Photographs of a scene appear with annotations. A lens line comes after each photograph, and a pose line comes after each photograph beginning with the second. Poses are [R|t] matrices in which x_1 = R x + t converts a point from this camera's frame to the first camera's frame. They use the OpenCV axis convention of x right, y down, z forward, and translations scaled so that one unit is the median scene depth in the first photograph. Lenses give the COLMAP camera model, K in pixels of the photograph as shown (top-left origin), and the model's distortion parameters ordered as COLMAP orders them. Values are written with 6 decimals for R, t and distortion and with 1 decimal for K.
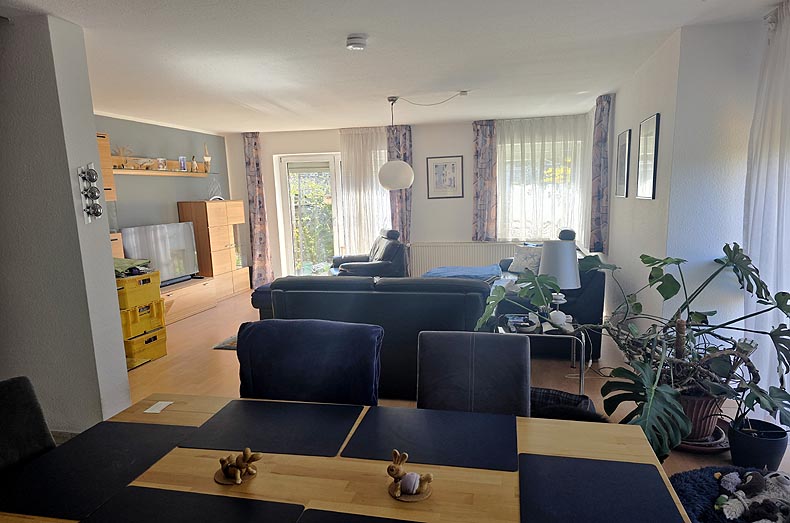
lens RADIAL K [[517.5, 0, 394.8], [0, 517.5, 287.9], [0, 0, 1]] dist [0.031246, -0.048446]
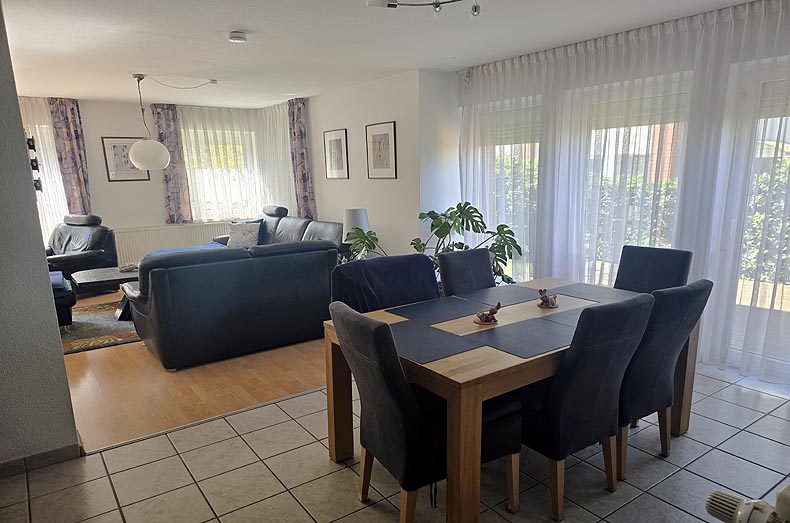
lens RADIAL K [[517.5, 0, 394.8], [0, 517.5, 287.9], [0, 0, 1]] dist [0.031246, -0.048446]
pose [[0.657166, -0.146933, 0.739286, -0.336331], [0.133767, 0.987982, 0.077453, 0.013107], [-0.741781, 0.047993, 0.668923, 0.005790]]
